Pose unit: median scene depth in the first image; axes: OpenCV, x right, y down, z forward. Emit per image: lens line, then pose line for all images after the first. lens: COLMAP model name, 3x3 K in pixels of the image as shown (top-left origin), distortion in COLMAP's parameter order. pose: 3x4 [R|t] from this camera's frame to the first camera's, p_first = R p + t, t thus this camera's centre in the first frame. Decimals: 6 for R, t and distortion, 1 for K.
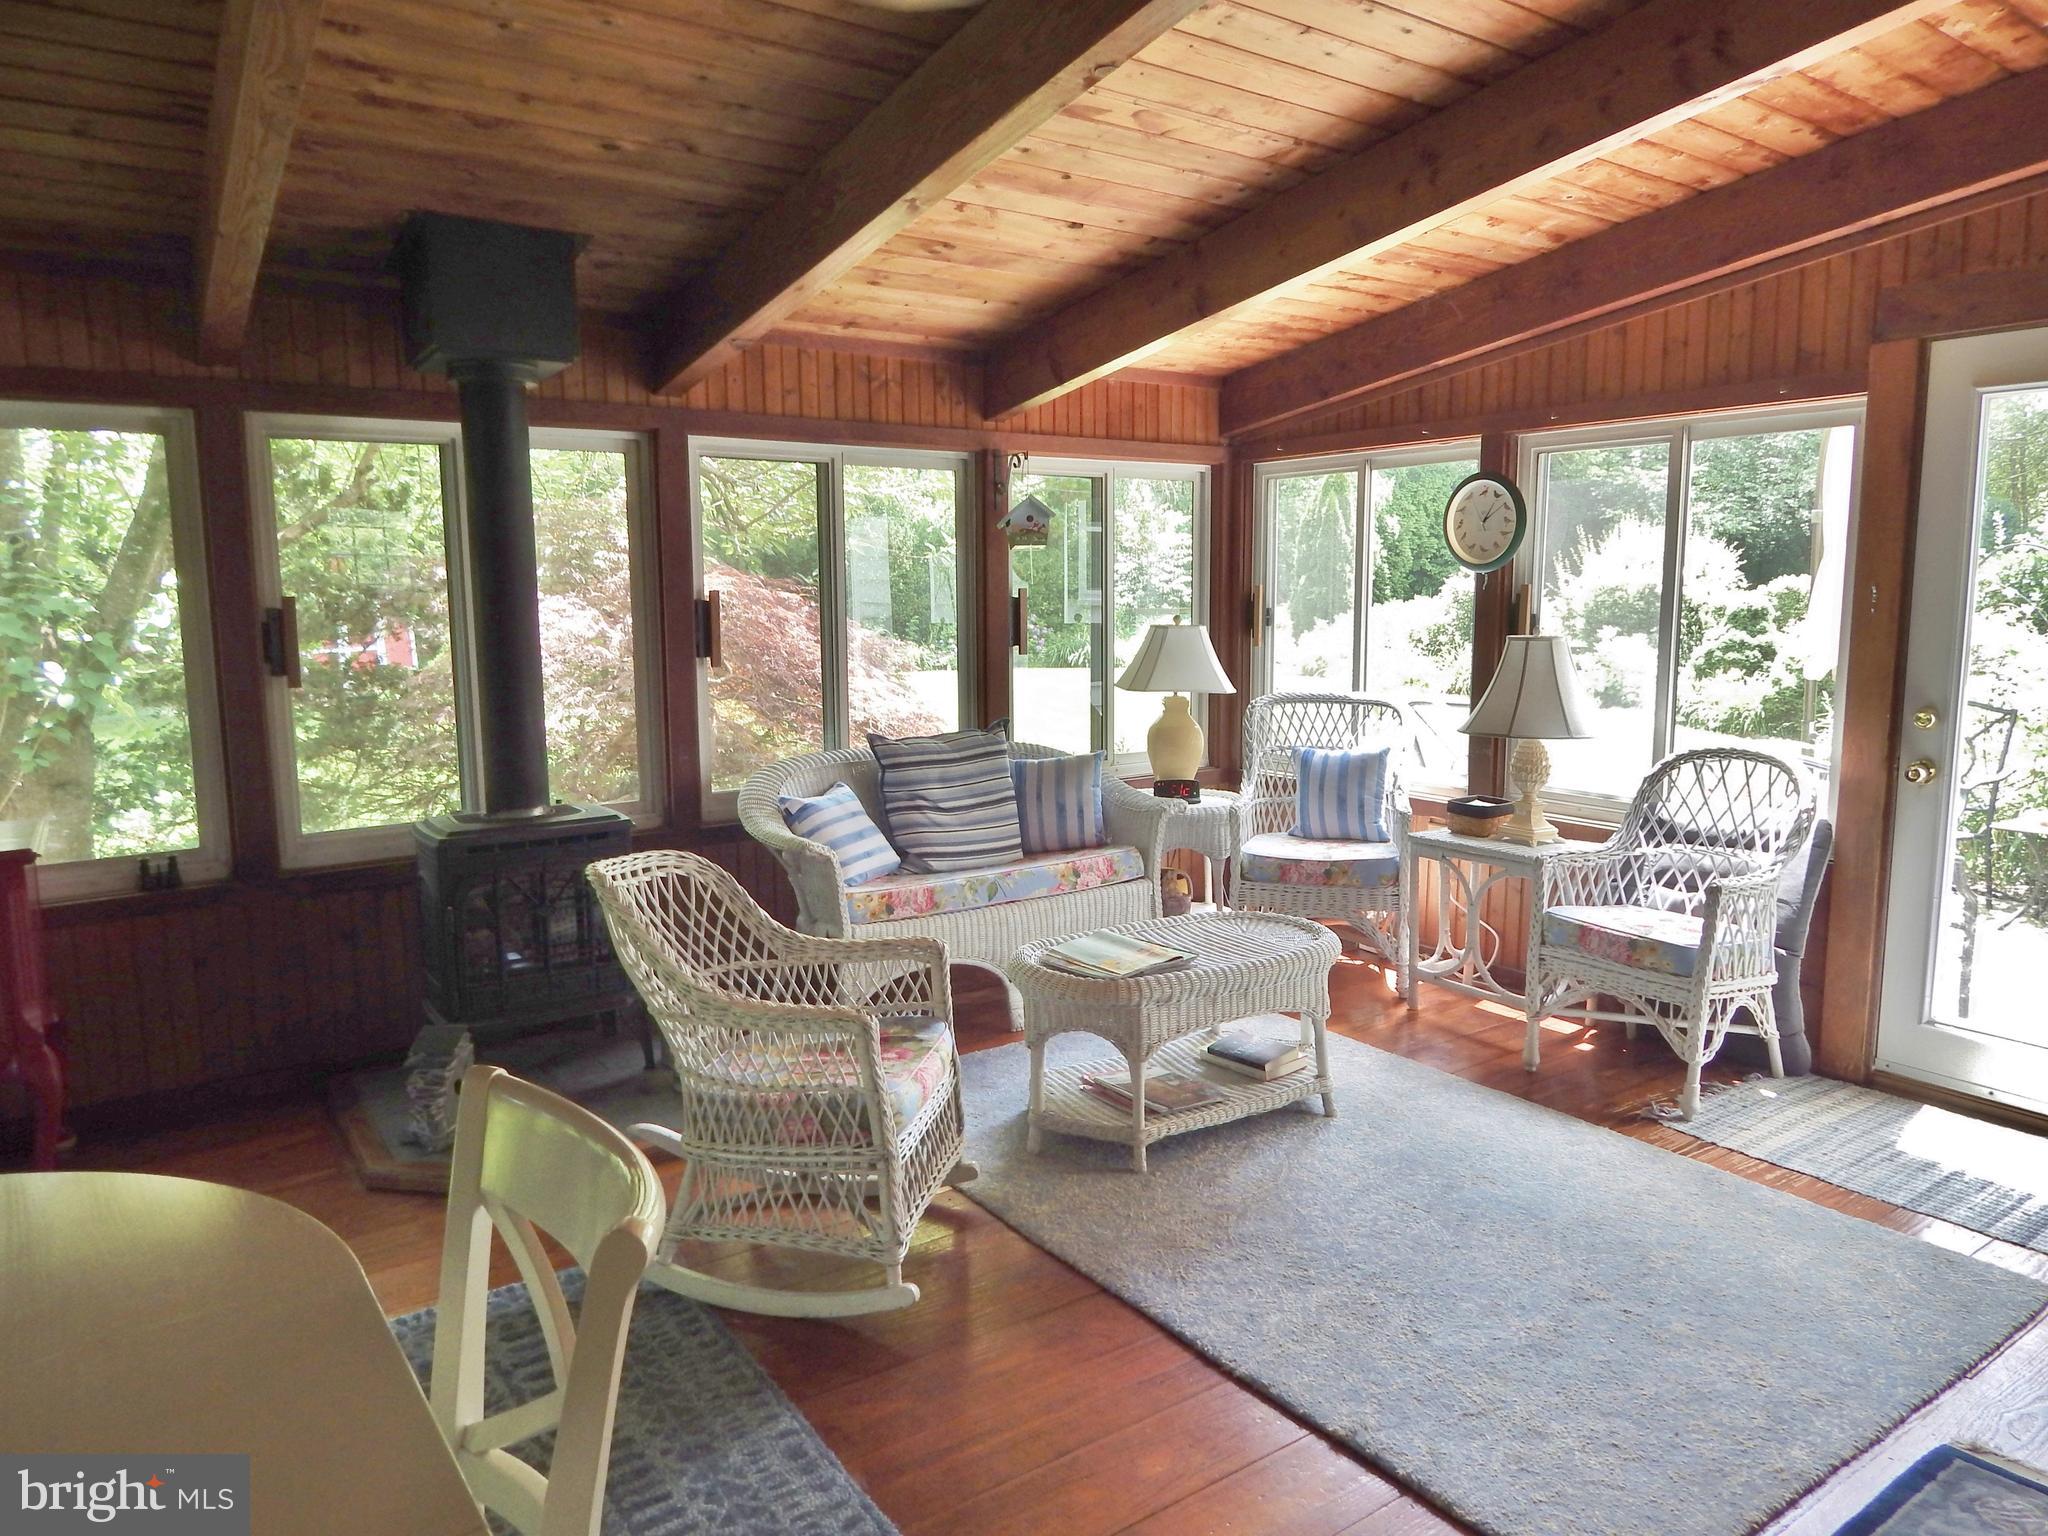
lens RADIAL K [[1347.7, 0, 1025.8], [0, 1347.7, 747.0], [0, 0, 1]] dist [0.003160, -0.009724]
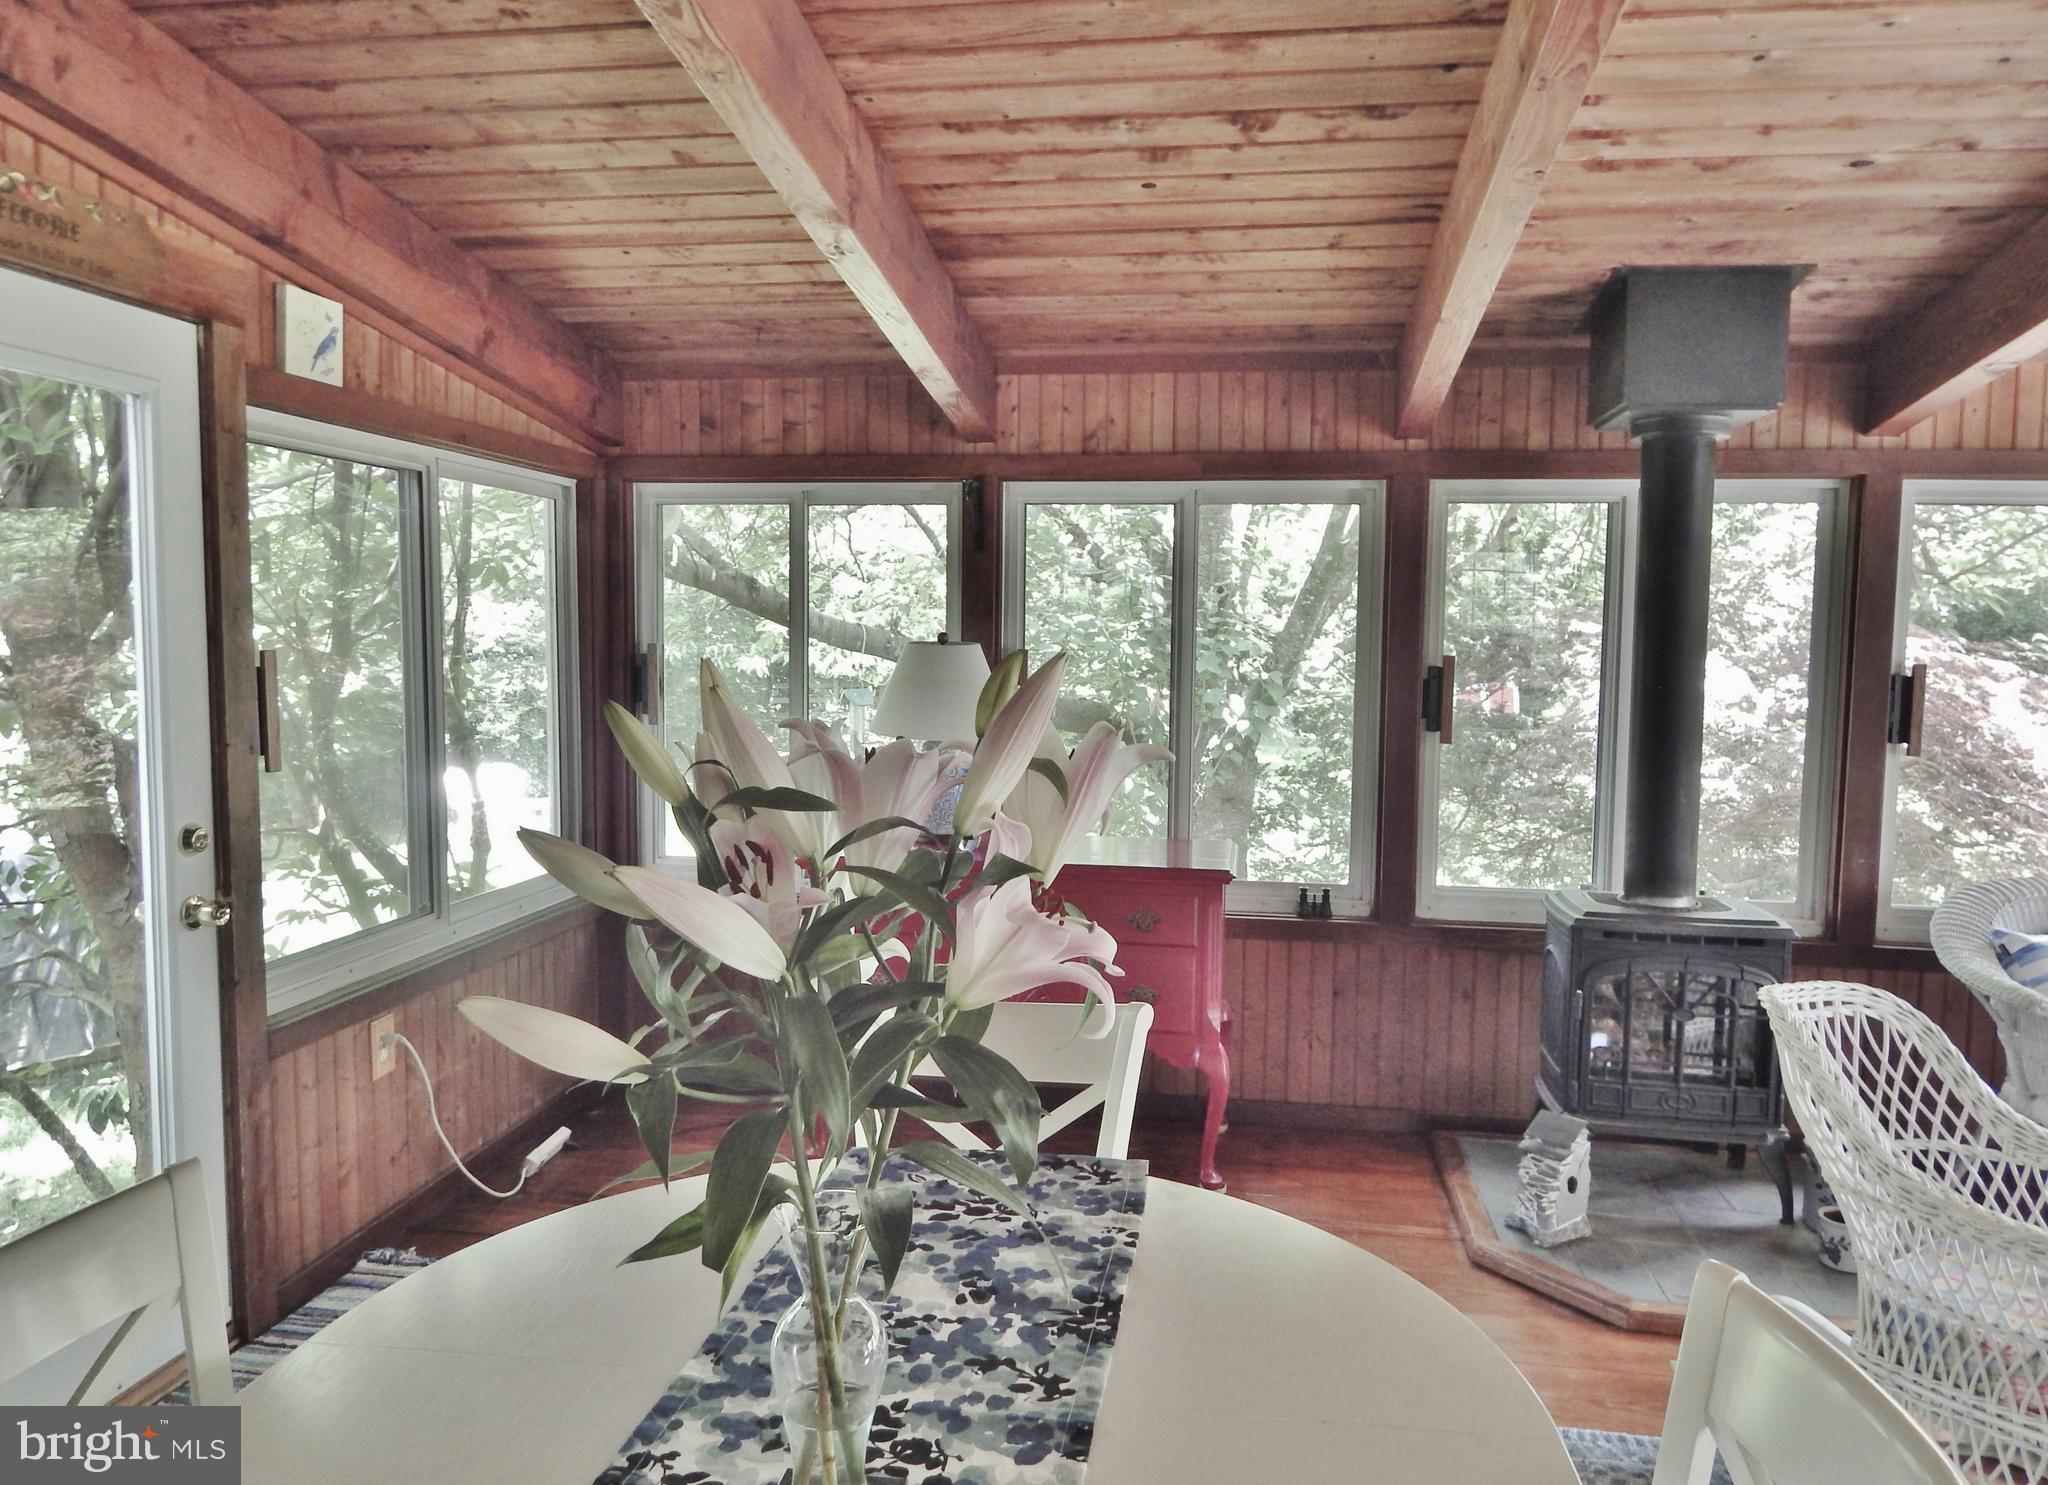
lens RADIAL K [[1412.8, 0, 1027.8], [0, 1412.8, 735.4], [0, 0, 1]] dist [-0.013685, -0.000998]
pose [[0.716634, 0.073514, -0.693564, -0.031553], [-0.107533, 0.994185, -0.005731, -0.012351], [0.689109, 0.078688, 0.720372, 0.005058]]
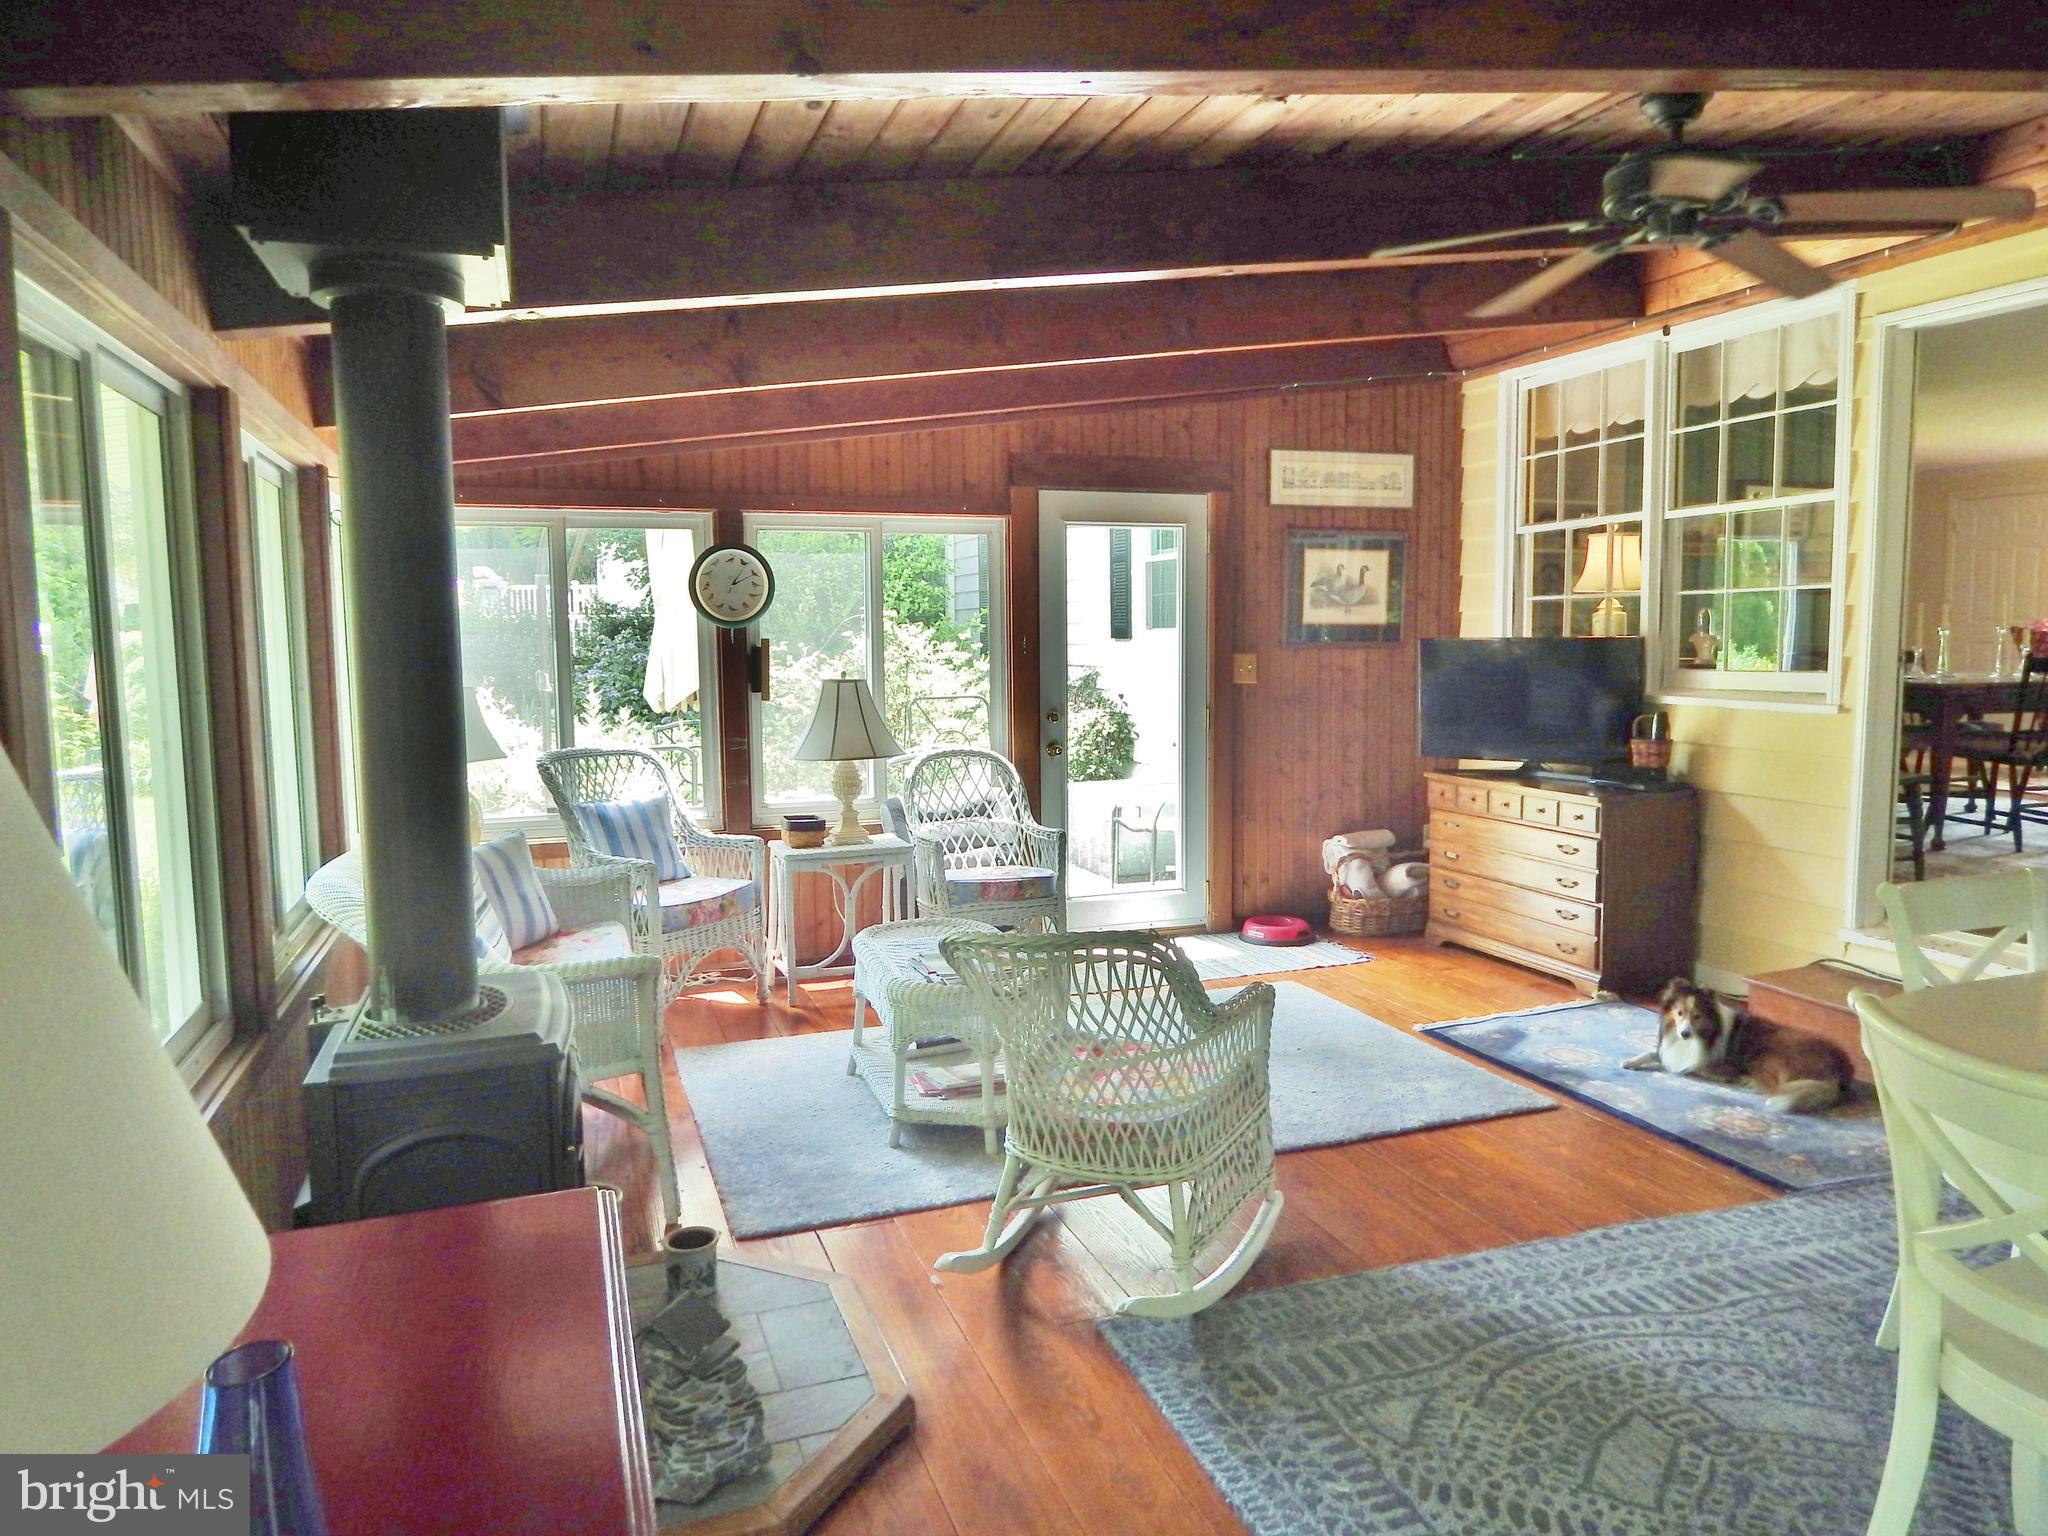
lens RADIAL K [[1347.7, 0, 1025.8], [0, 1347.7, 747.0], [0, 0, 1]] dist [0.003160, -0.009724]
pose [[0.258198, -0.085740, 0.962280, -0.629063], [0.124224, 0.990732, 0.054944, -0.053169], [-0.958072, 0.105352, 0.266456, 0.400055]]
